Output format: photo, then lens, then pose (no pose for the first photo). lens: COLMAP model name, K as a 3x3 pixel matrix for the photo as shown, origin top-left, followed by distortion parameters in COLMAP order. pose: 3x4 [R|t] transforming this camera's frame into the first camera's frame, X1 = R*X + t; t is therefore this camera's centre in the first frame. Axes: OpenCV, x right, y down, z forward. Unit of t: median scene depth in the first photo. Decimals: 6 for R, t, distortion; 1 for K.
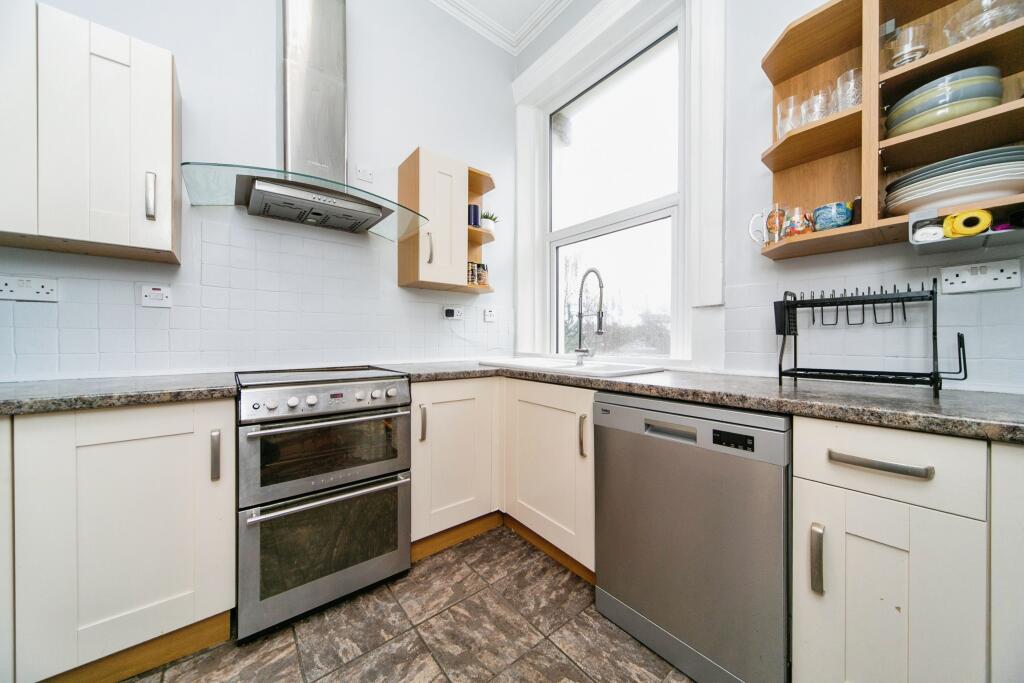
lens RADIAL K [[354.2, 0, 515.1], [0, 354.2, 340.2], [0, 0, 1]] dist [-0.002076, -0.000237]
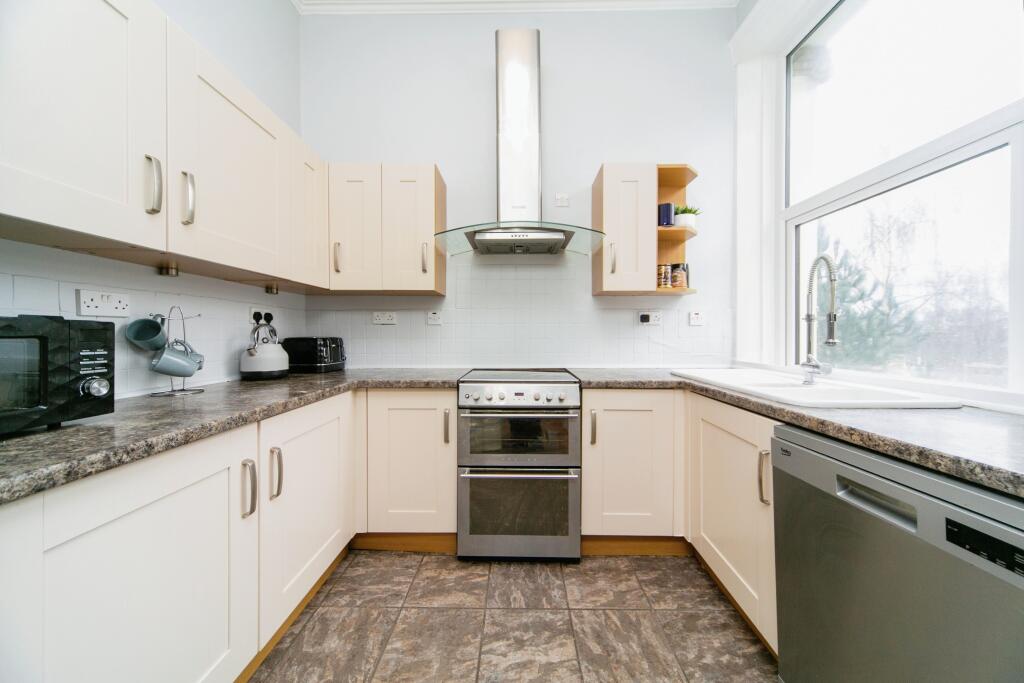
lens RADIAL K [[354.2, 0, 506.9], [0, 354.2, 334.9], [0, 0, 1]] dist [-0.002076, -0.000237]
pose [[0.754198, -0.003082, -0.656640, 0.283568], [0.000532, 0.999992, -0.004083, -0.046291], [0.656647, 0.002730, 0.754193, 0.026760]]
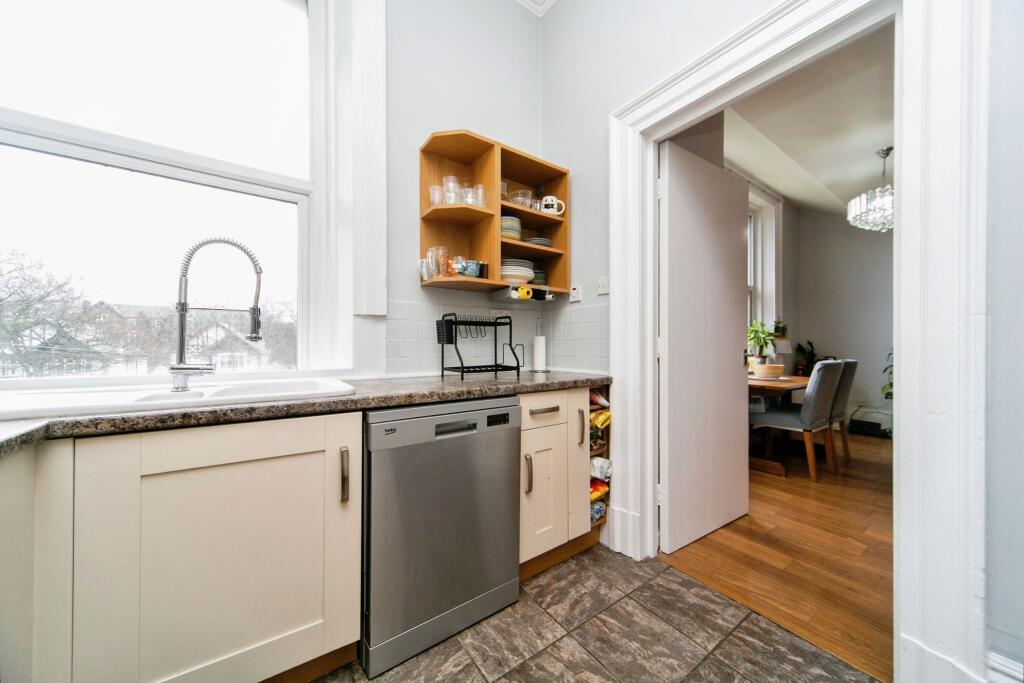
lens RADIAL K [[354.2, 0, 510.1], [0, 354.2, 344.9], [0, 0, 1]] dist [-0.002076, -0.000237]
pose [[0.057442, -0.000039, 0.998349, -0.554788], [0.000701, 1.000000, -0.000001, -0.009917], [-0.998349, 0.000700, 0.057442, 0.614801]]
